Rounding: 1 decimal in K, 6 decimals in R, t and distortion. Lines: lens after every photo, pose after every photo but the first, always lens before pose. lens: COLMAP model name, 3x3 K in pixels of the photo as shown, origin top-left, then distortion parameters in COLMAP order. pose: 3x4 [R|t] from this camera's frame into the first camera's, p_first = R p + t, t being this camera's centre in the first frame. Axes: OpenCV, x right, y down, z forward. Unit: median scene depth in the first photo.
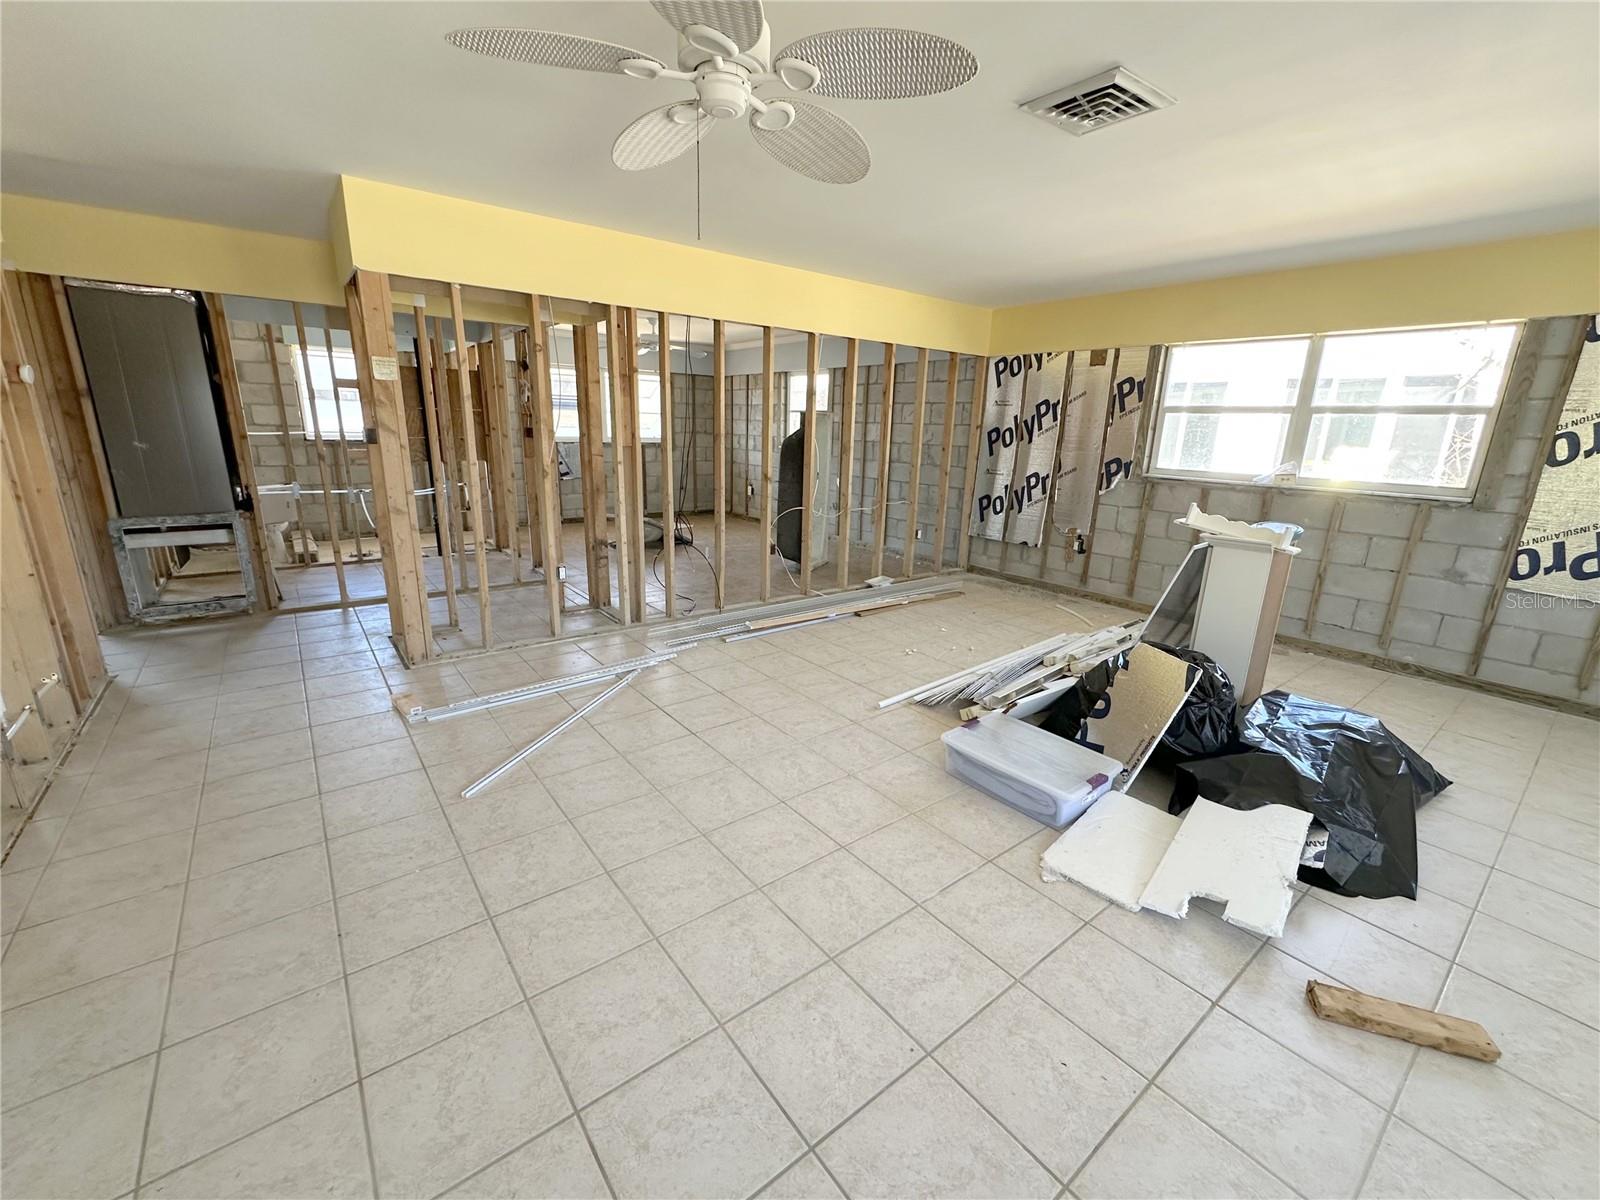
lens RADIAL K [[648.0, 0, 794.8], [0, 648.0, 603.5], [0, 0, 1]] dist [0.000052, 0.000139]
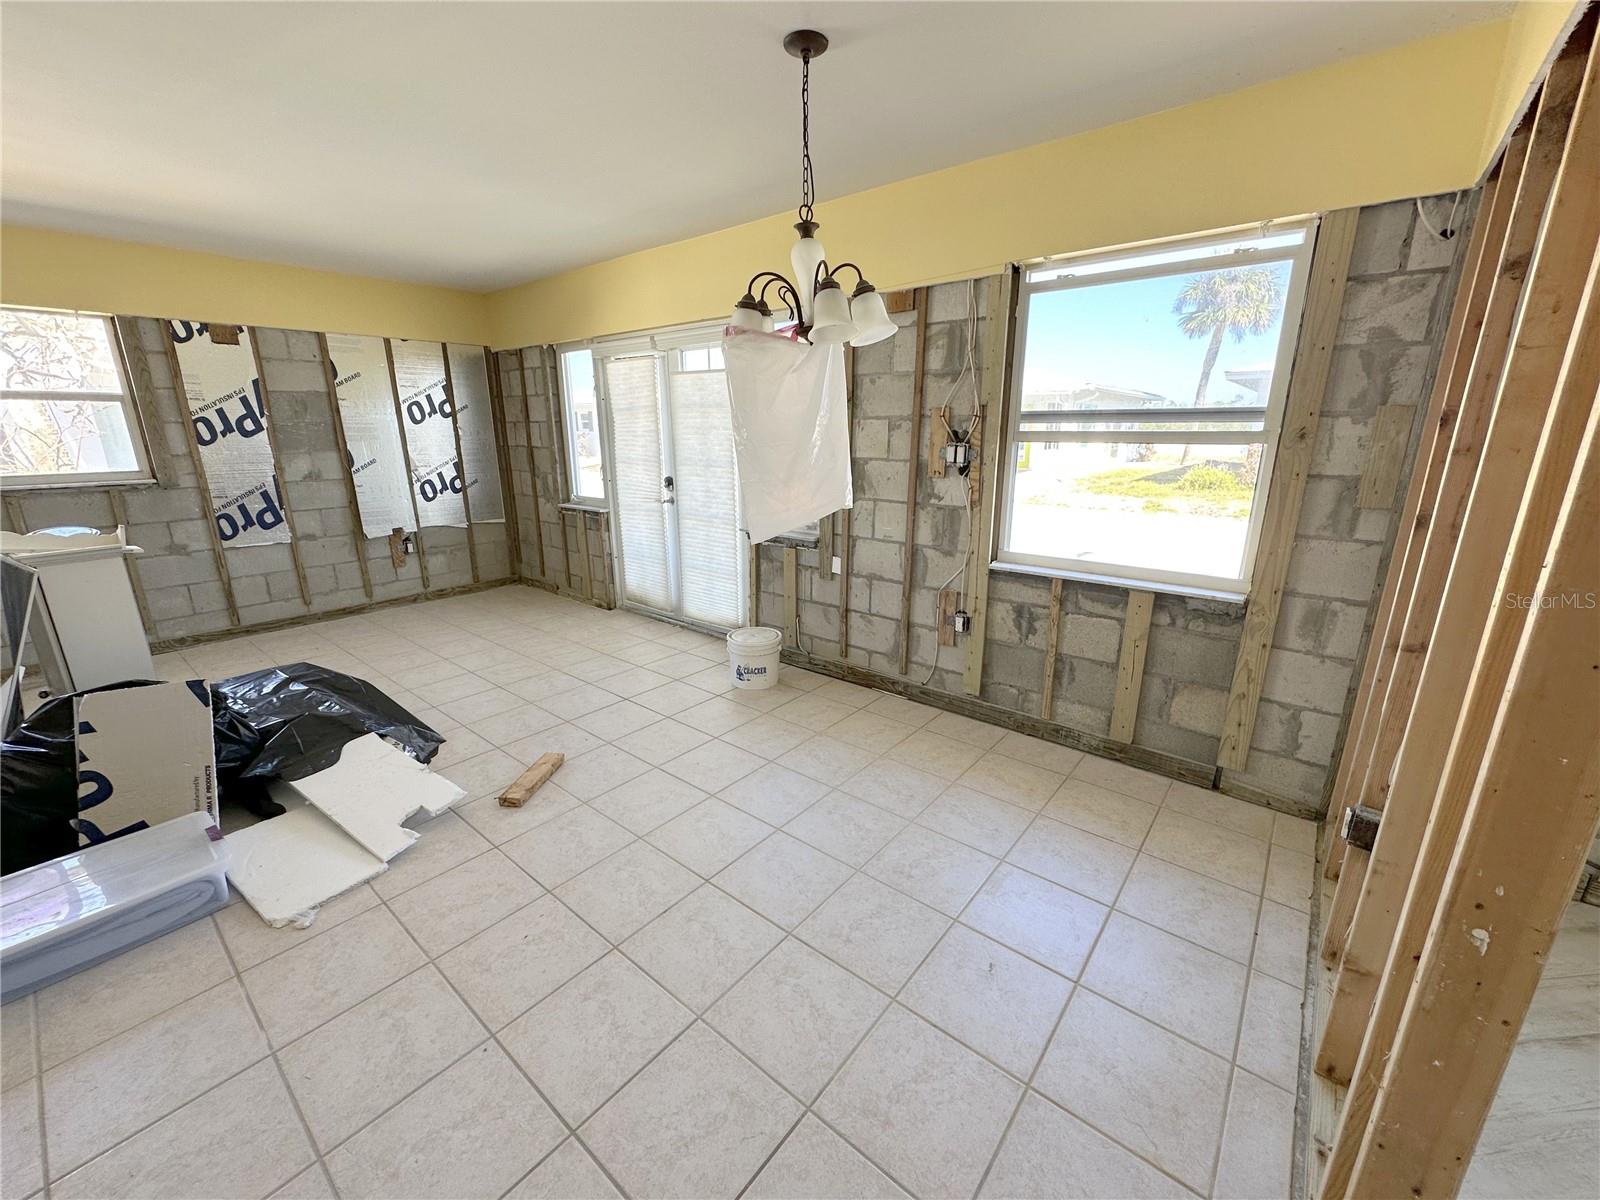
lens RADIAL K [[648.0, 0, 794.8], [0, 648.0, 603.5], [0, 0, 1]] dist [0.000052, 0.000139]
pose [[-0.218876, -0.285251, 0.933126, -0.397621], [0.256434, 0.905883, 0.337073, -0.093110], [-0.941454, 0.313062, -0.125128, 0.271898]]
